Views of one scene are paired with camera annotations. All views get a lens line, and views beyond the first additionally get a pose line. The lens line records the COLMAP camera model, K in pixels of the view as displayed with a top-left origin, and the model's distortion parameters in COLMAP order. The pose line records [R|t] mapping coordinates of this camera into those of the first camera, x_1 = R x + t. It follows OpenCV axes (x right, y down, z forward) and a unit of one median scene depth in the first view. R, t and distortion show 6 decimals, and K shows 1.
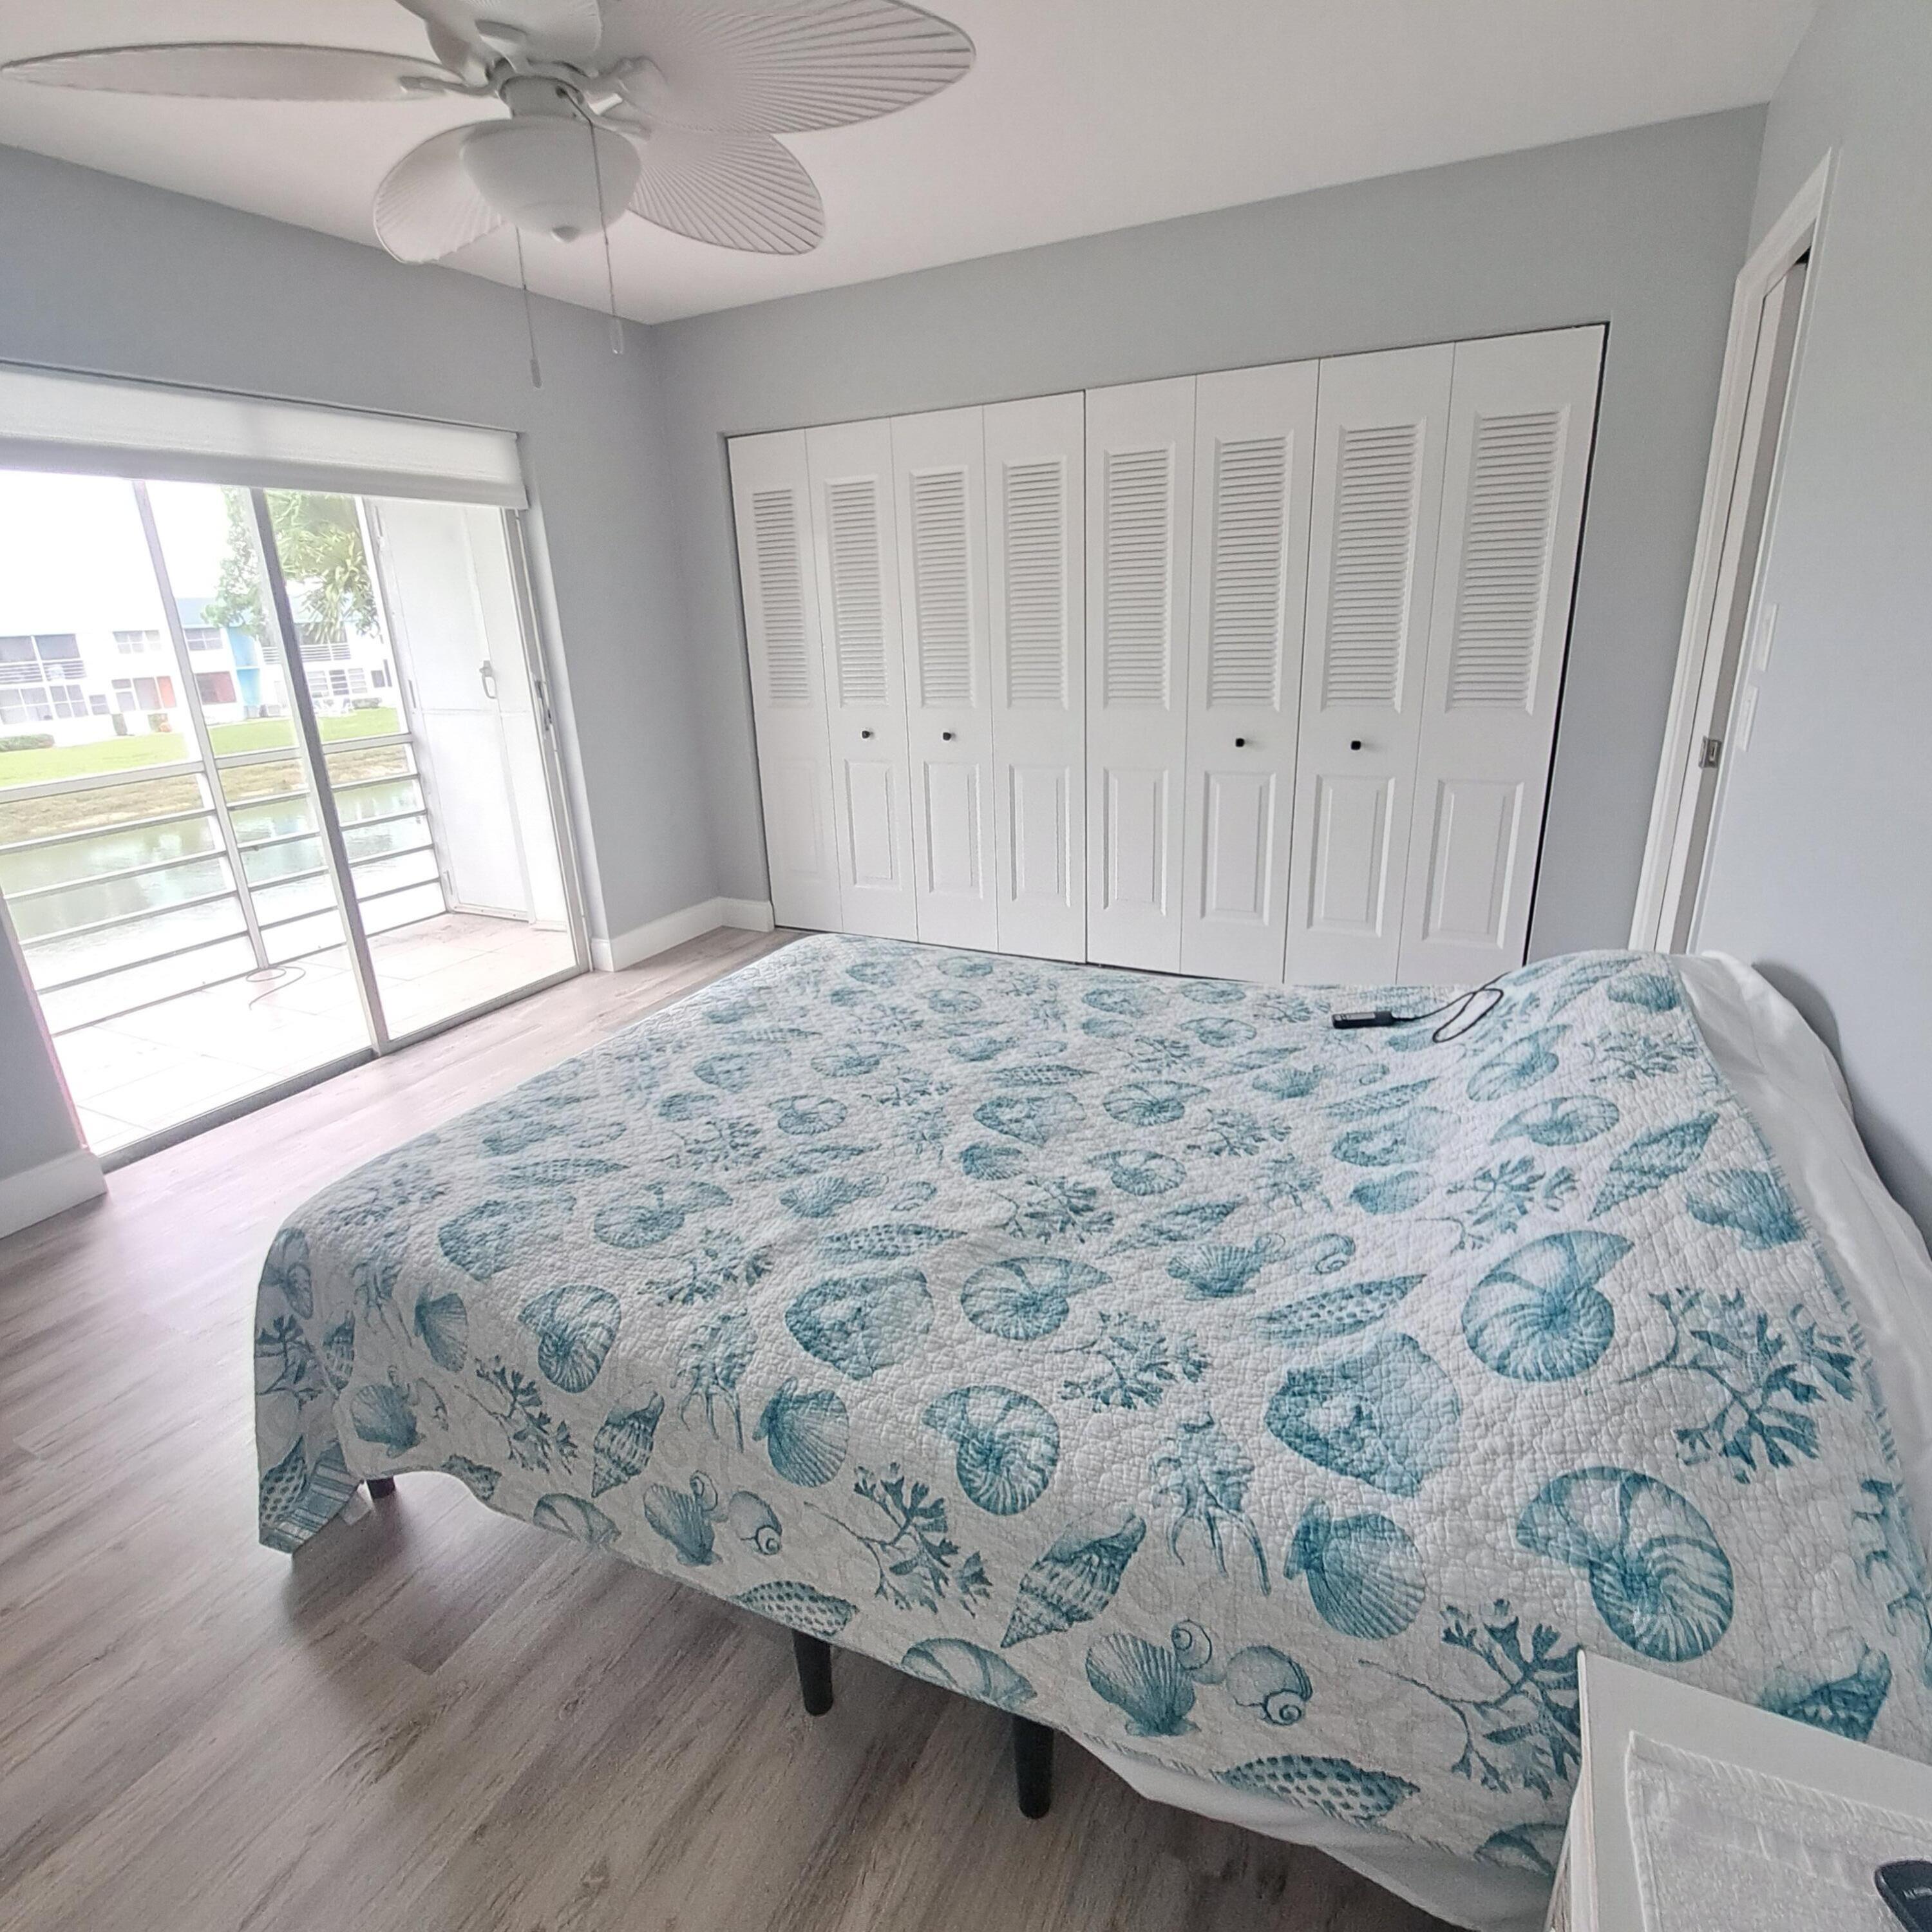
lens RADIAL K [[1028.1, 0, 970.3], [0, 1028.1, 959.7], [0, 0, 1]] dist [-0.021276, -0.002396]
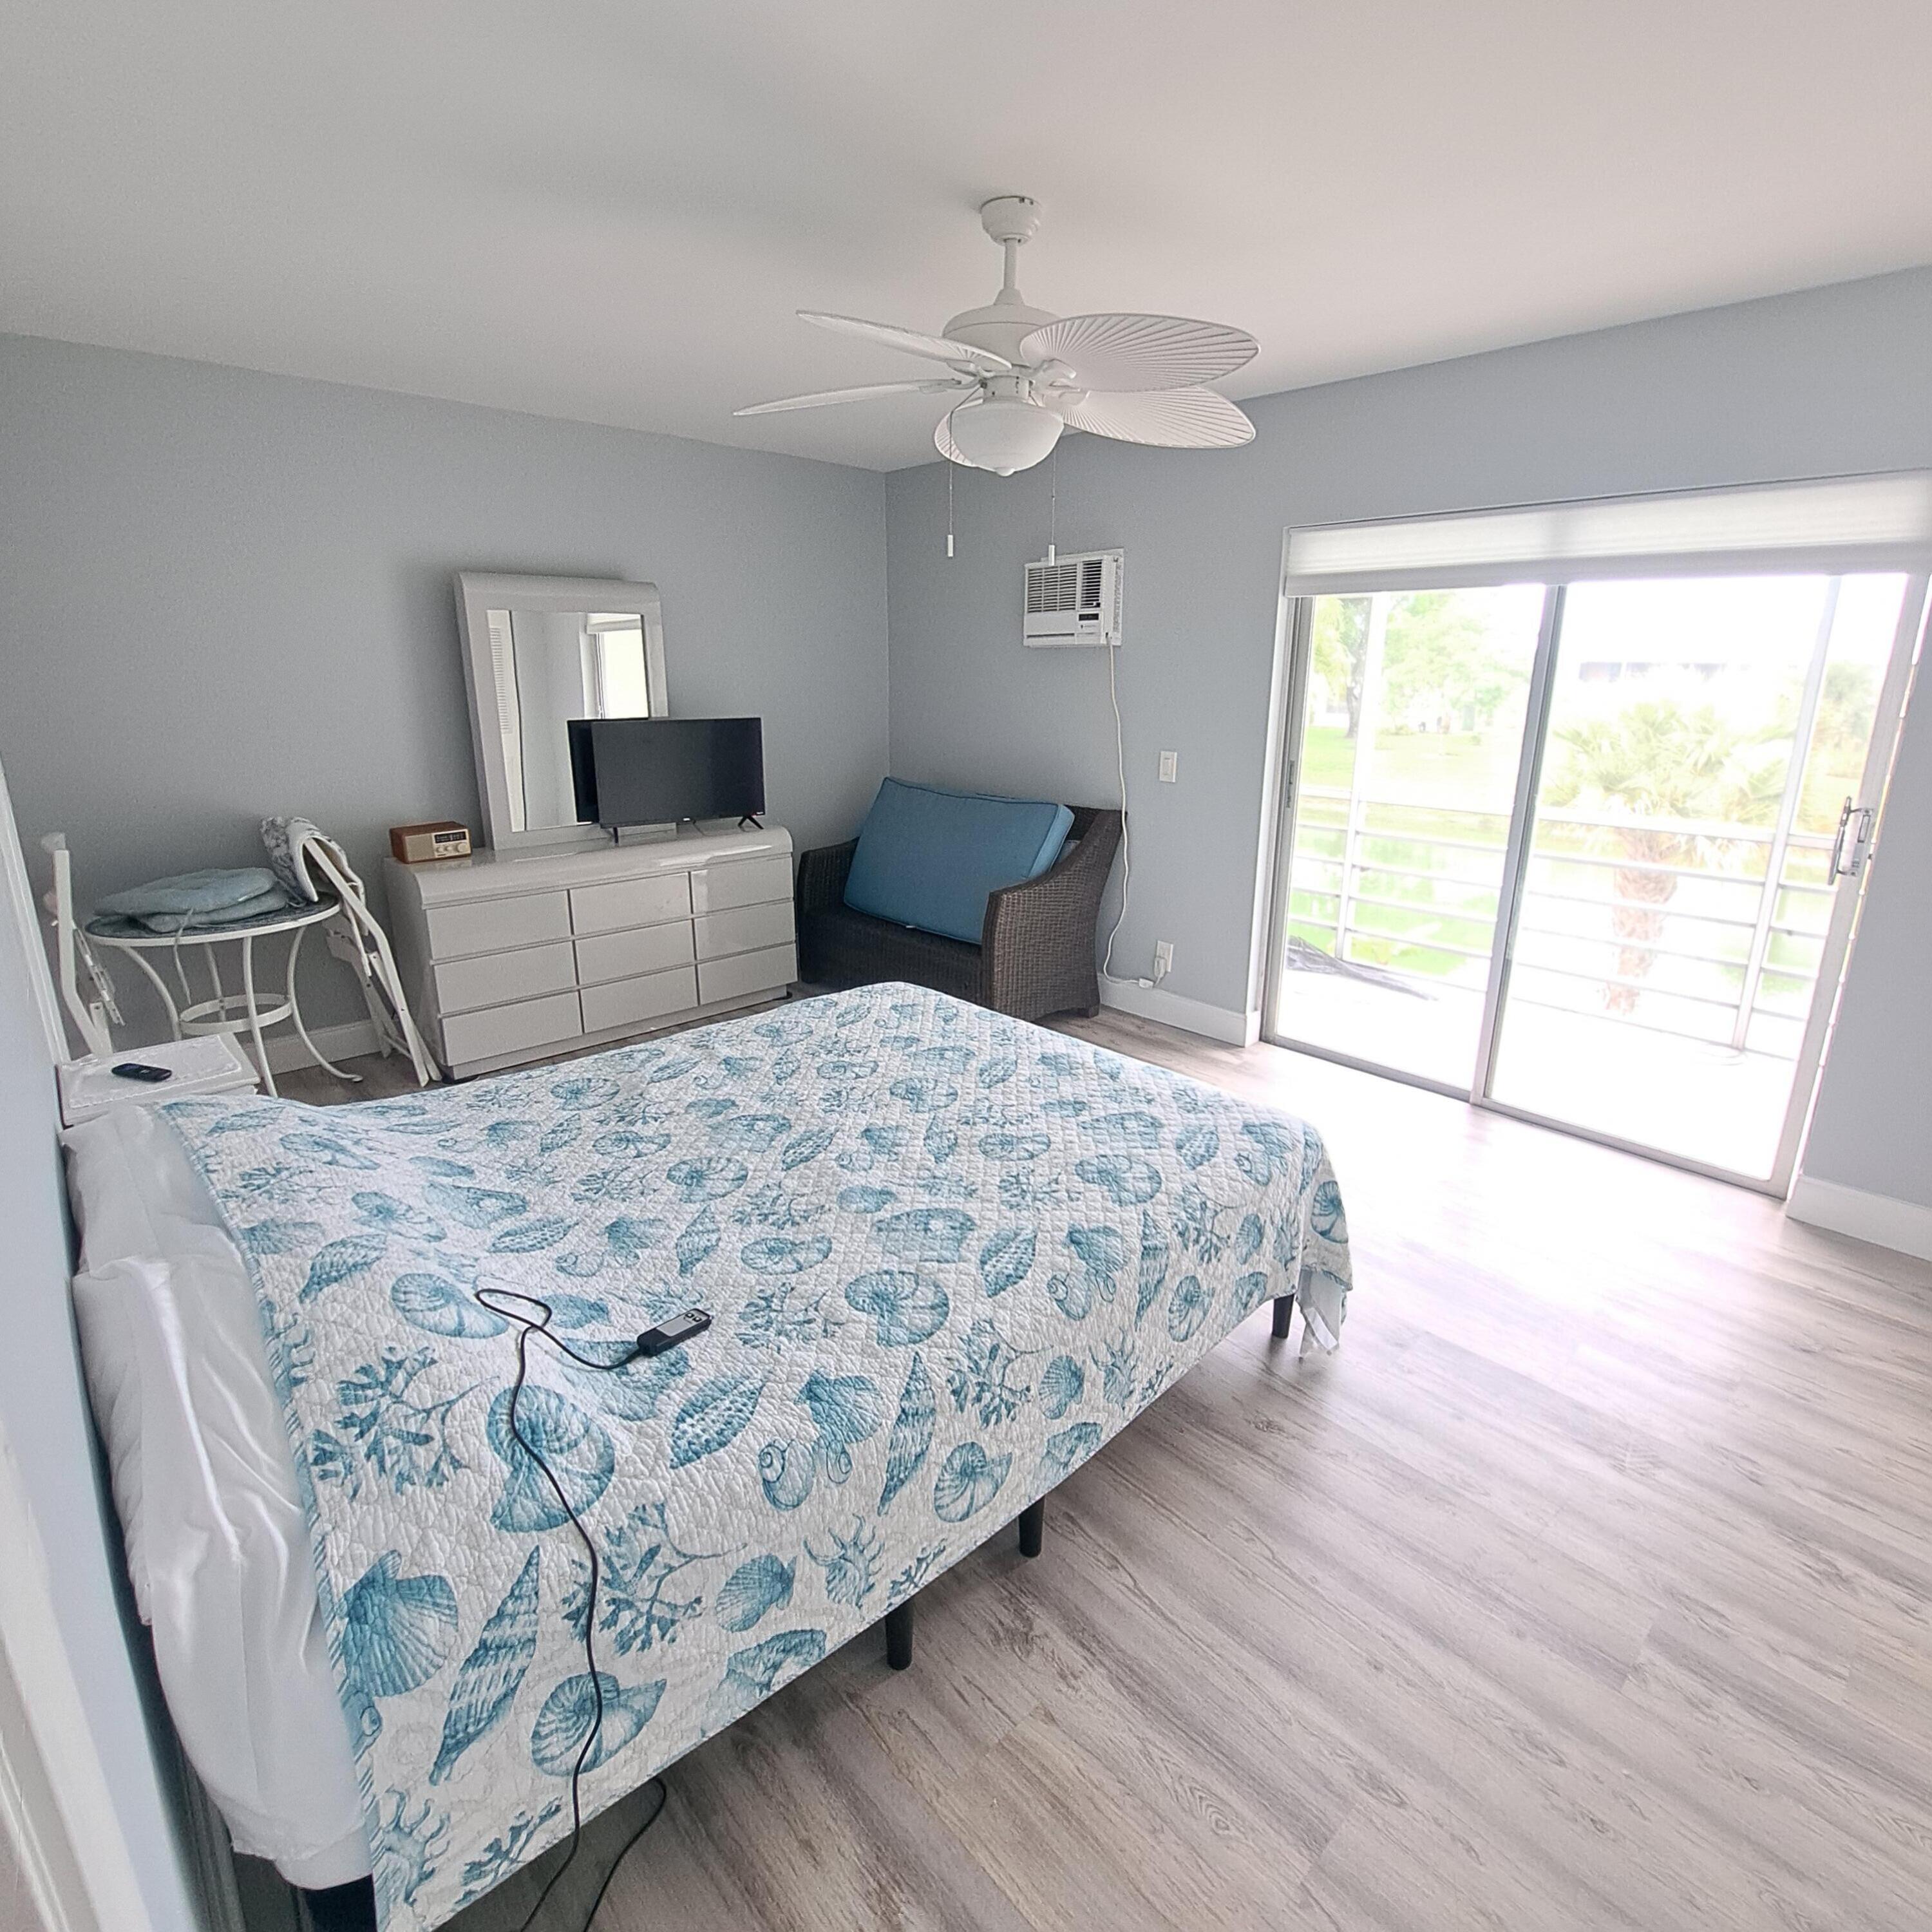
lens RADIAL K [[1028.1, 0, 970.3], [0, 1028.1, 959.7], [0, 0, 1]] dist [-0.021276, -0.002396]
pose [[-0.360671, 0.290415, -0.886327, 0.928308], [-0.296289, 0.865389, 0.404123, -0.566041], [0.884381, 0.408364, -0.226074, 1.306033]]
